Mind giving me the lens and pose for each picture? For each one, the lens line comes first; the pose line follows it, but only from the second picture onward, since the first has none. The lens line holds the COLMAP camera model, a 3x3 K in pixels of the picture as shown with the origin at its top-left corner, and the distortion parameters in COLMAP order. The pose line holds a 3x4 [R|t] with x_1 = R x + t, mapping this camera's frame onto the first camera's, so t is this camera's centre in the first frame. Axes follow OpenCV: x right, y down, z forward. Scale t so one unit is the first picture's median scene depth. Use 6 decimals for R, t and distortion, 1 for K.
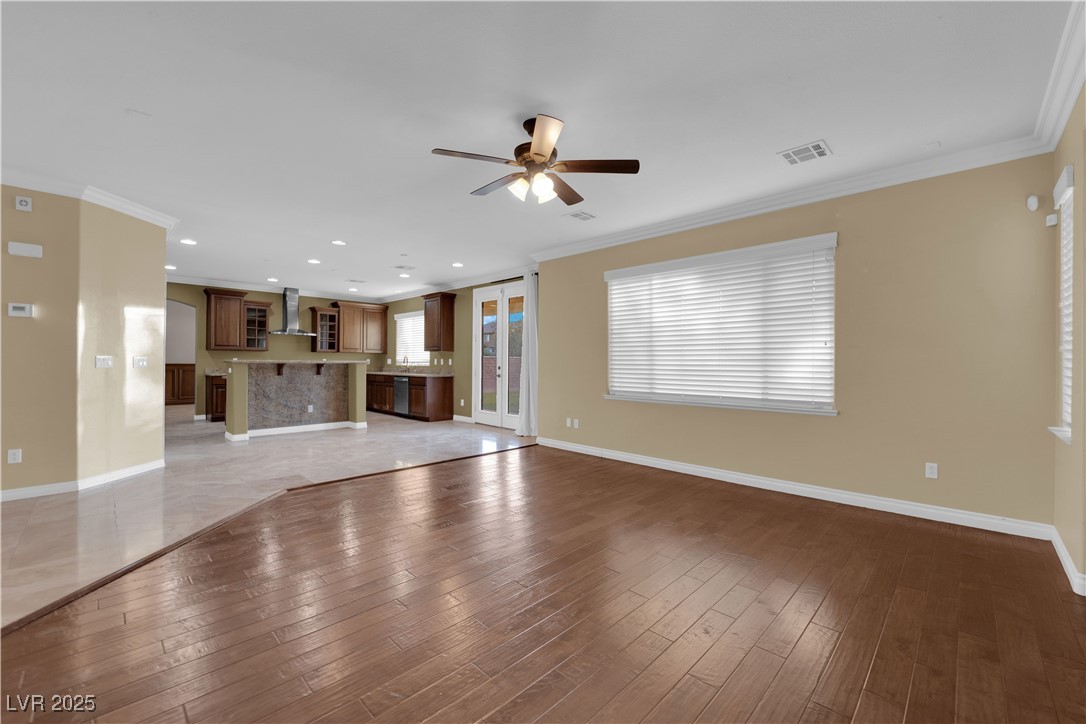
lens RADIAL K [[439.5, 0, 546.9], [0, 439.5, 360.3], [0, 0, 1]] dist [-0.012309, -0.002048]
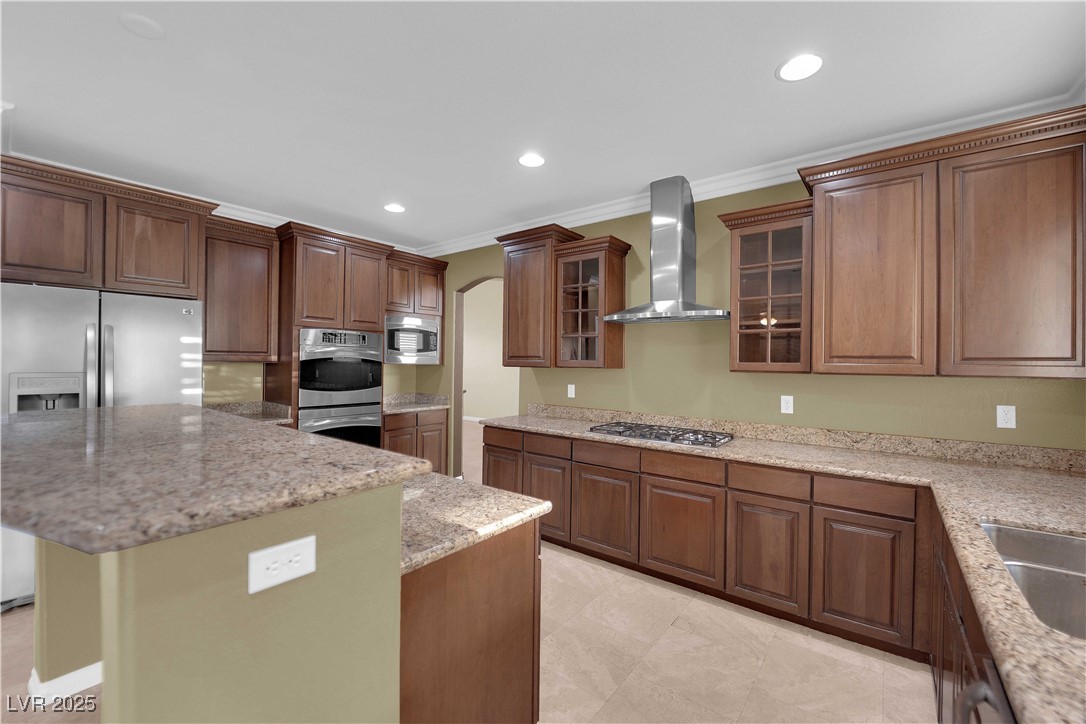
lens RADIAL K [[439.5, 0, 546.7], [0, 439.5, 362.7], [0, 0, 1]] dist [-0.012309, -0.002048]
pose [[0.116368, -0.006299, -0.993186, -0.294348], [-0.008366, 0.999938, -0.007322, -0.025579], [0.993171, 0.009161, 0.116309, 0.980325]]
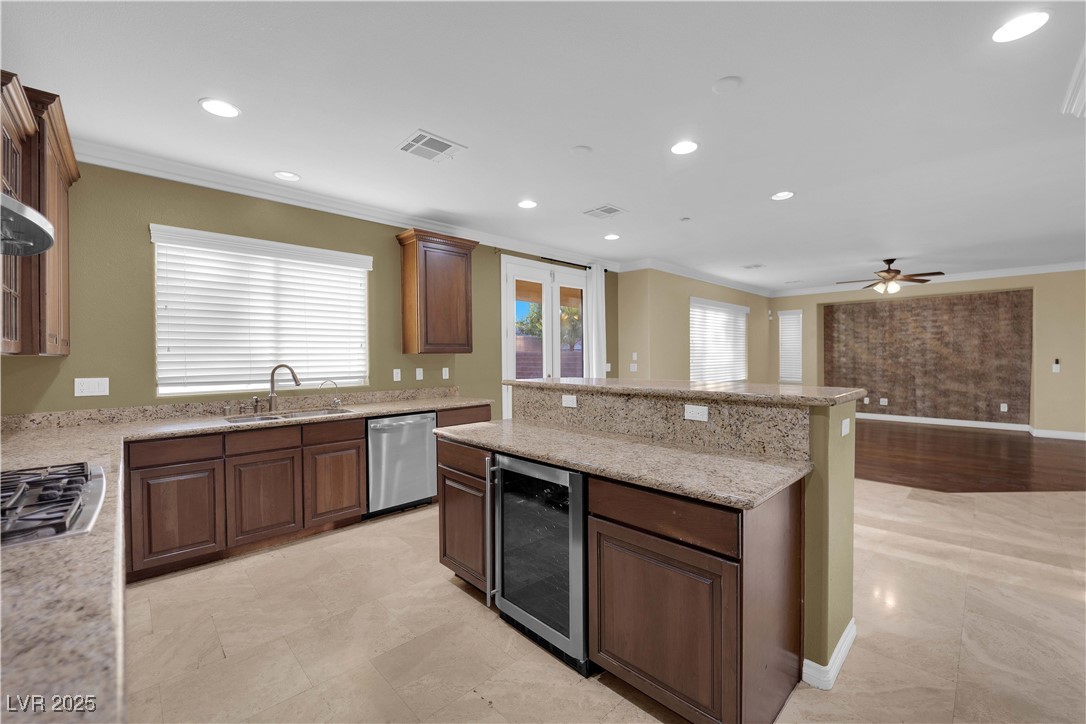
lens RADIAL K [[439.5, 0, 545.8], [0, 439.5, 359.8], [0, 0, 1]] dist [-0.012309, -0.002048]
pose [[0.021583, -0.016520, 0.999631, -0.787218], [0.003989, 0.999857, 0.016438, -0.022001], [-0.999759, 0.003633, 0.021646, 0.917773]]
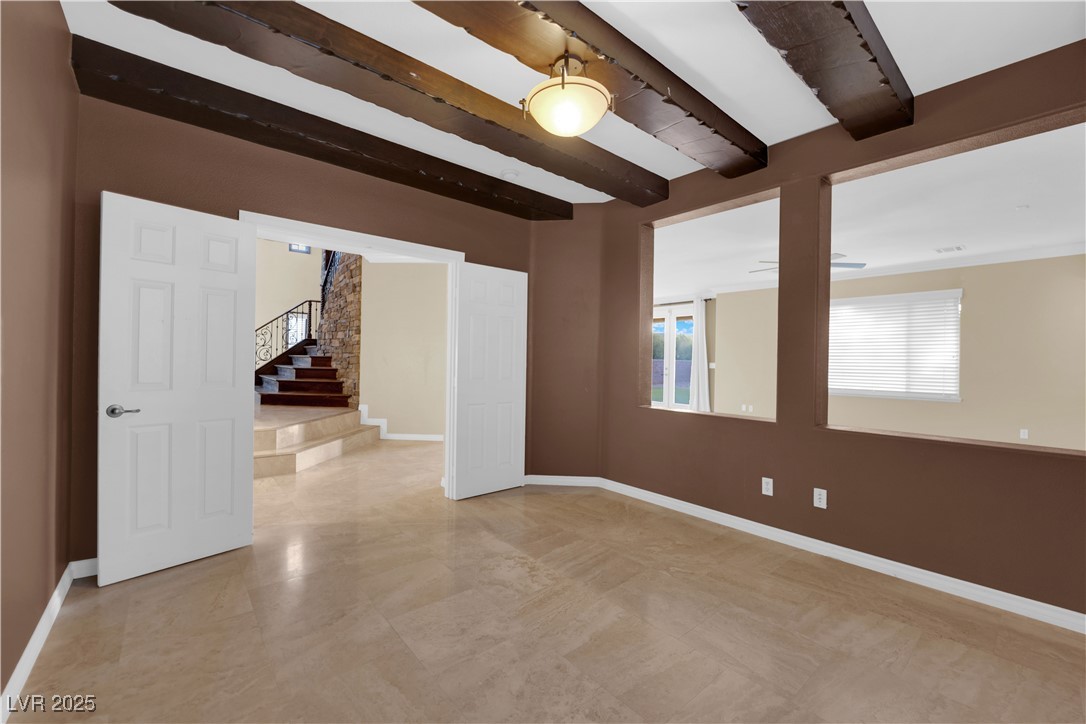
lens RADIAL K [[439.5, 0, 547.2], [0, 439.5, 362.5], [0, 0, 1]] dist [-0.012309, -0.002048]
pose [[0.994454, 0.014272, -0.104199, -0.305399], [-0.013792, 0.999891, 0.005327, -0.002995], [0.104264, -0.003861, 0.994542, -0.332876]]
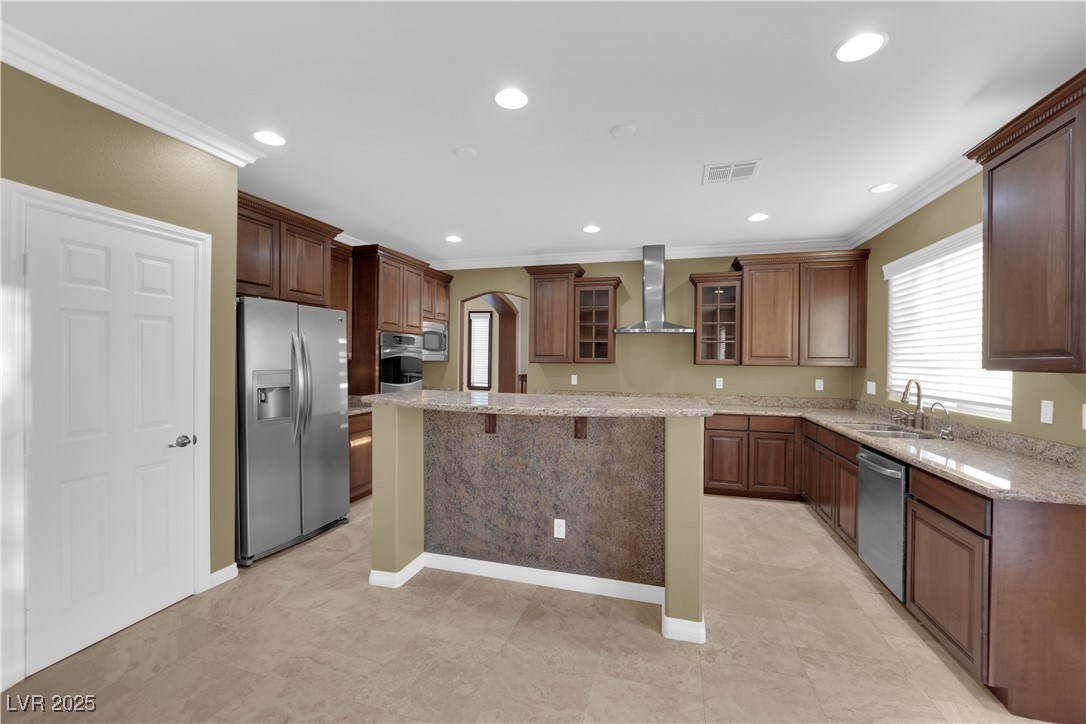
lens RADIAL K [[439.5, 0, 545.1], [0, 439.5, 359.8], [0, 0, 1]] dist [-0.012309, -0.002048]
pose [[0.470205, -0.001296, -0.882557, -0.191873], [-0.003348, 0.999989, -0.003252, -0.026269], [0.882551, 0.004484, 0.470195, 0.709807]]
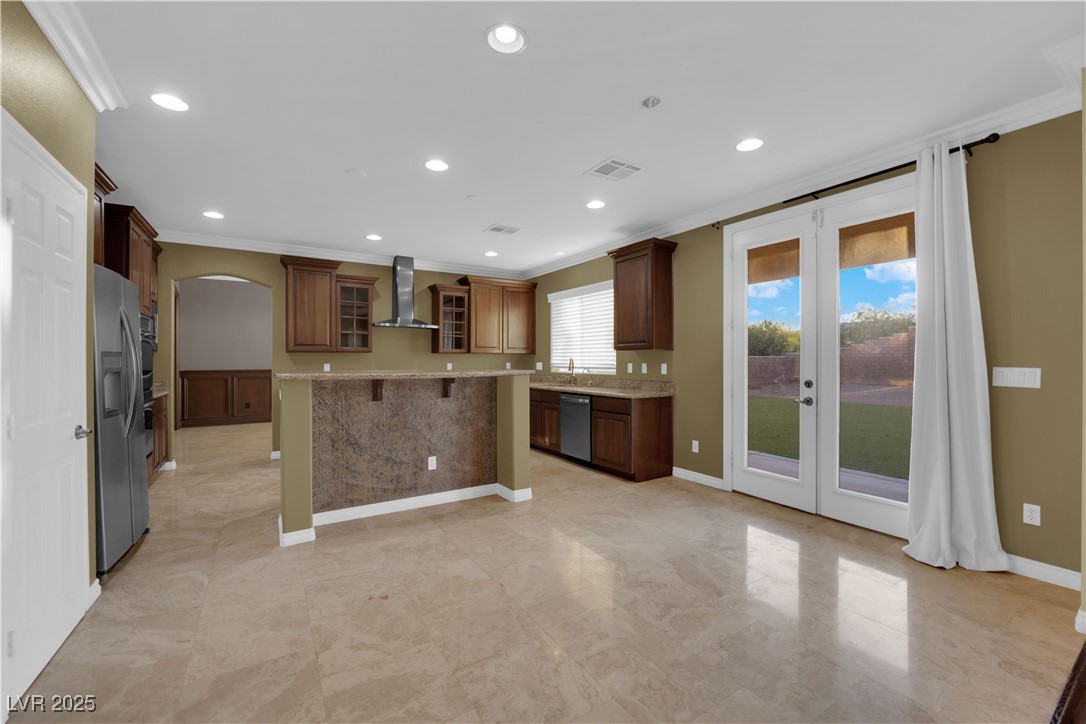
lens RADIAL K [[439.5, 0, 545.7], [0, 439.5, 359.7], [0, 0, 1]] dist [-0.012309, -0.002048]
pose [[0.972236, -0.006819, -0.233904, -0.248965], [0.007720, 0.999966, 0.002938, -0.011379], [0.233876, -0.004662, 0.972255, 0.456317]]
